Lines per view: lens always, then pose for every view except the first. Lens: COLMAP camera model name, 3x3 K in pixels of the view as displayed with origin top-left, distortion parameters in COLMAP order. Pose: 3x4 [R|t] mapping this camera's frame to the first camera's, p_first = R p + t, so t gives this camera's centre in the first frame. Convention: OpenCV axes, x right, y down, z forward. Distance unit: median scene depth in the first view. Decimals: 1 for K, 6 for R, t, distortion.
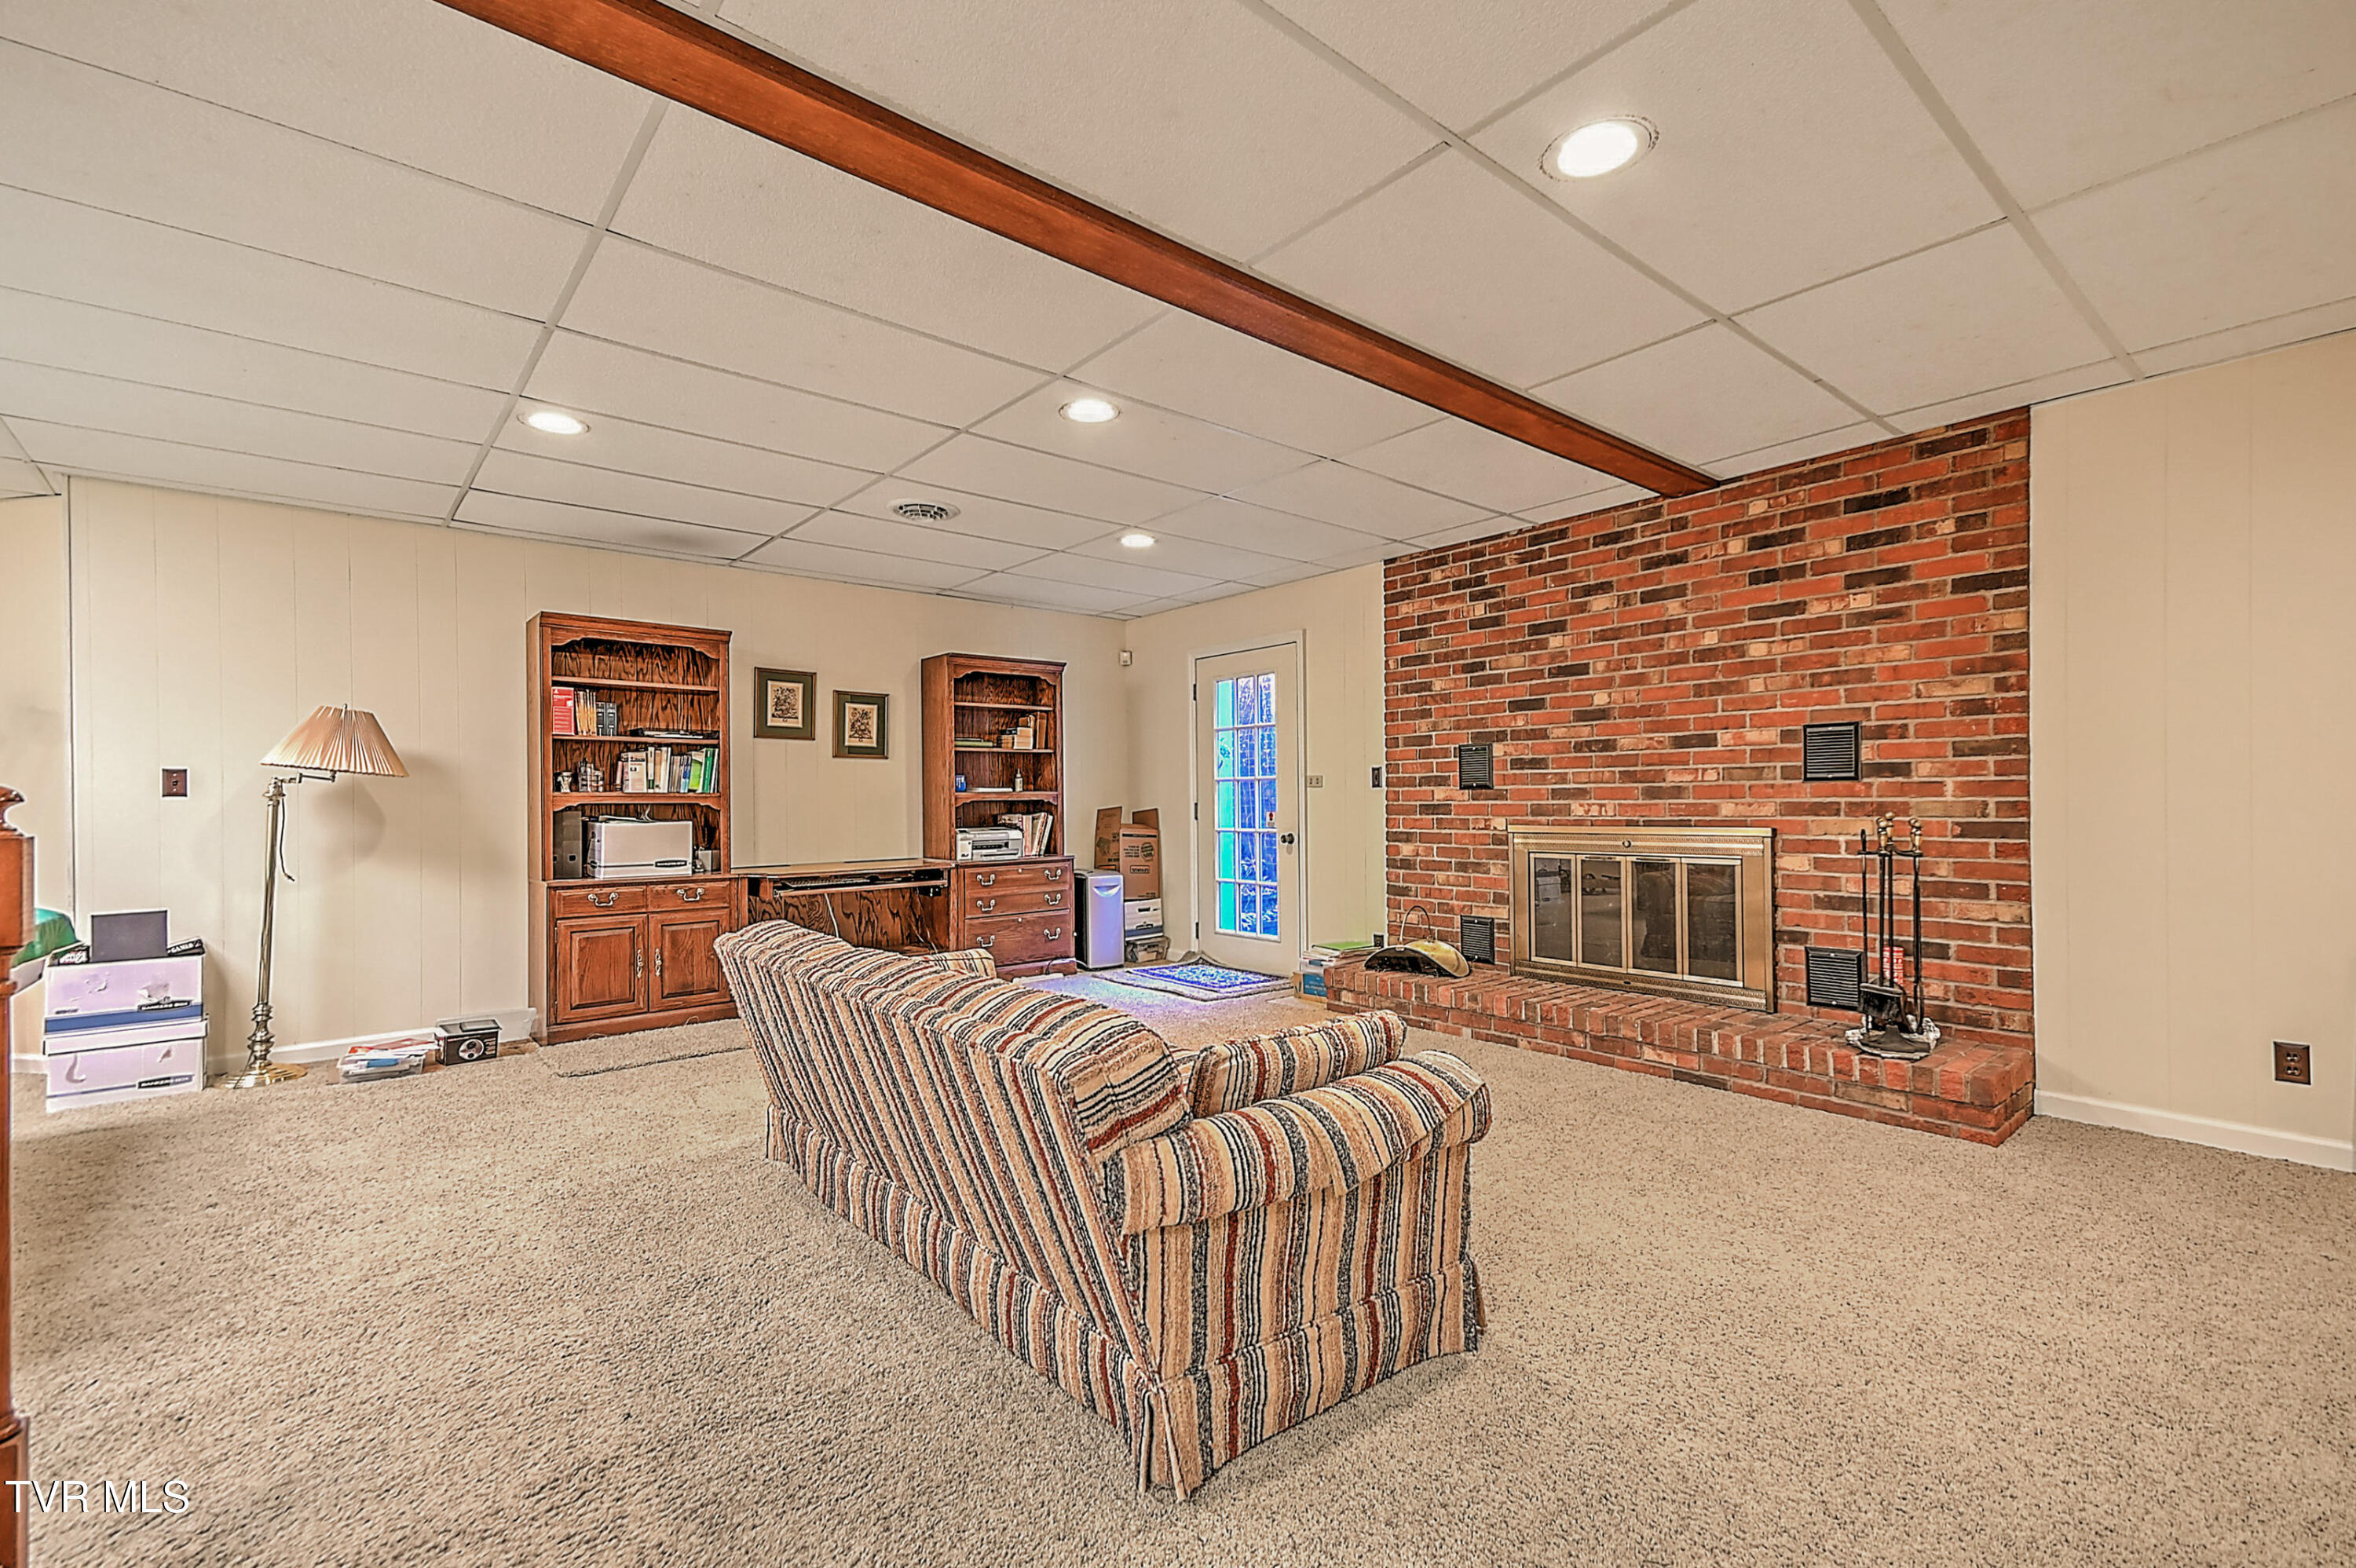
lens RADIAL K [[1019.6, 0, 1173.6], [0, 1019.6, 794.4], [0, 0, 1]] dist [0.040021, 0.000113]
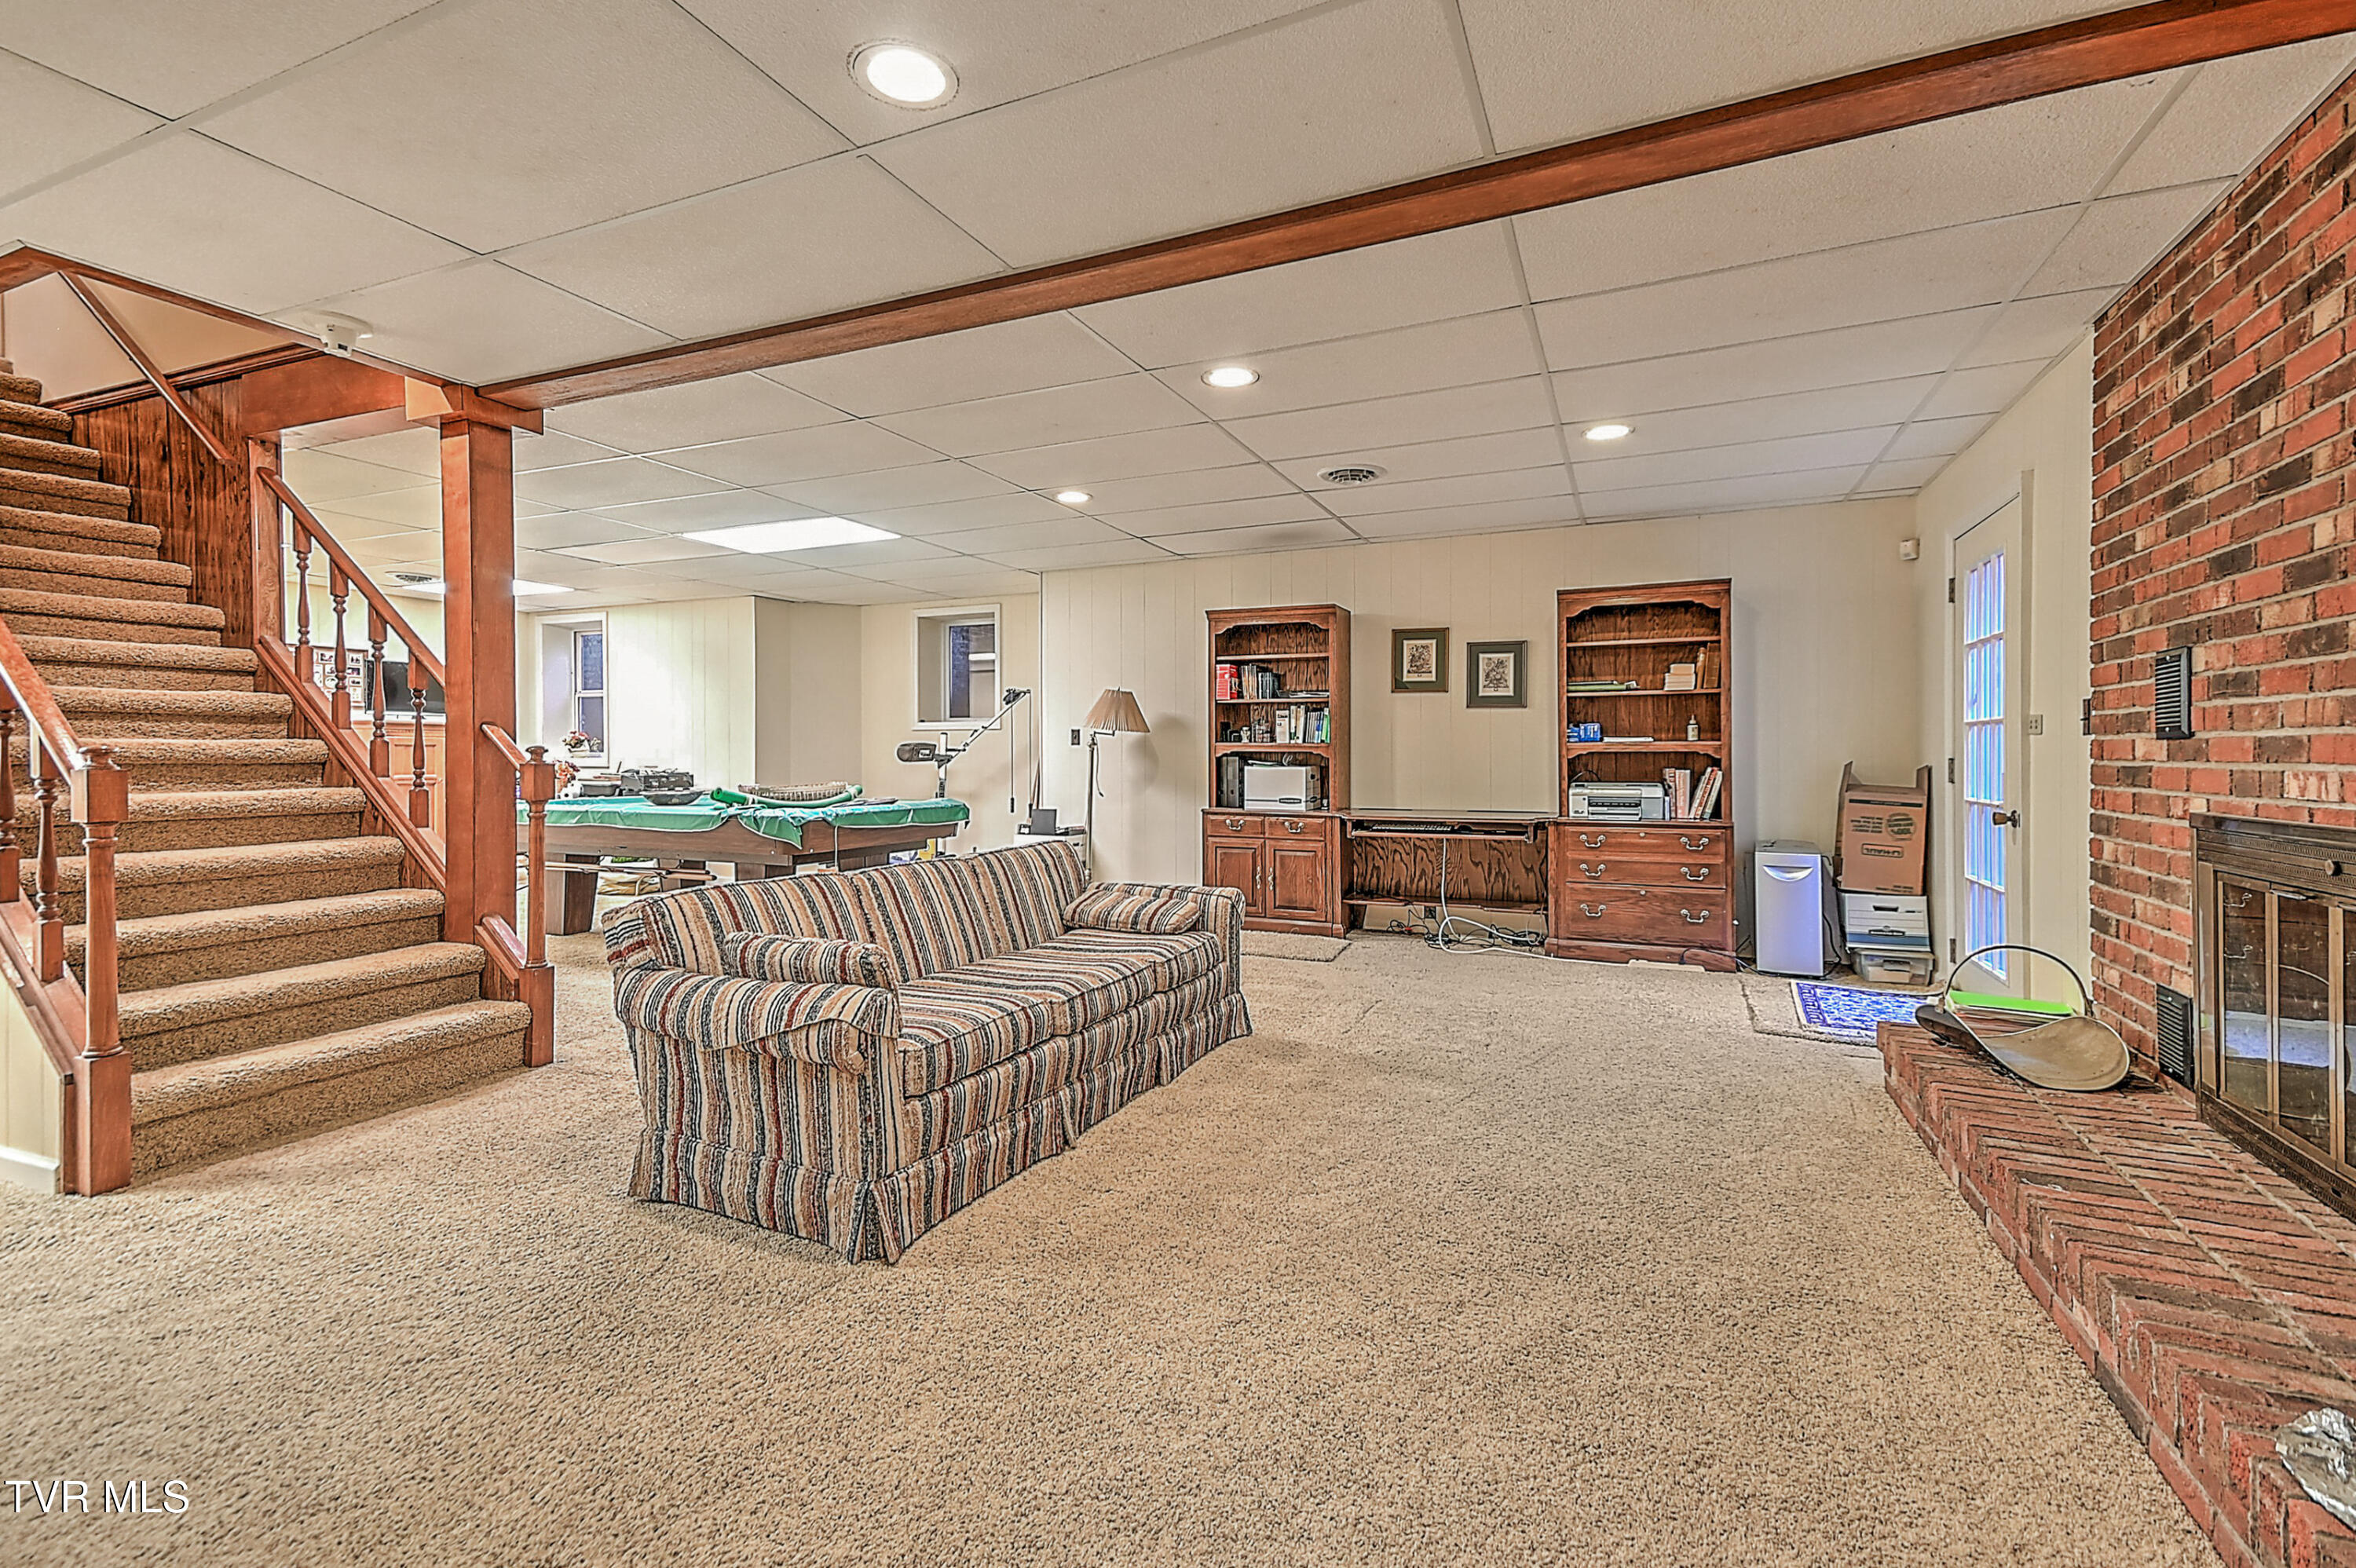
lens RADIAL K [[1049.3, 0, 1180.4], [0, 1049.3, 748.6], [0, 0, 1]] dist [0.037195, 0.000174]
pose [[0.436298, 0.006611, -0.899778, 0.549625], [0.001454, 0.999967, 0.008052, -0.005098], [0.899801, -0.004821, 0.436274, 0.316951]]
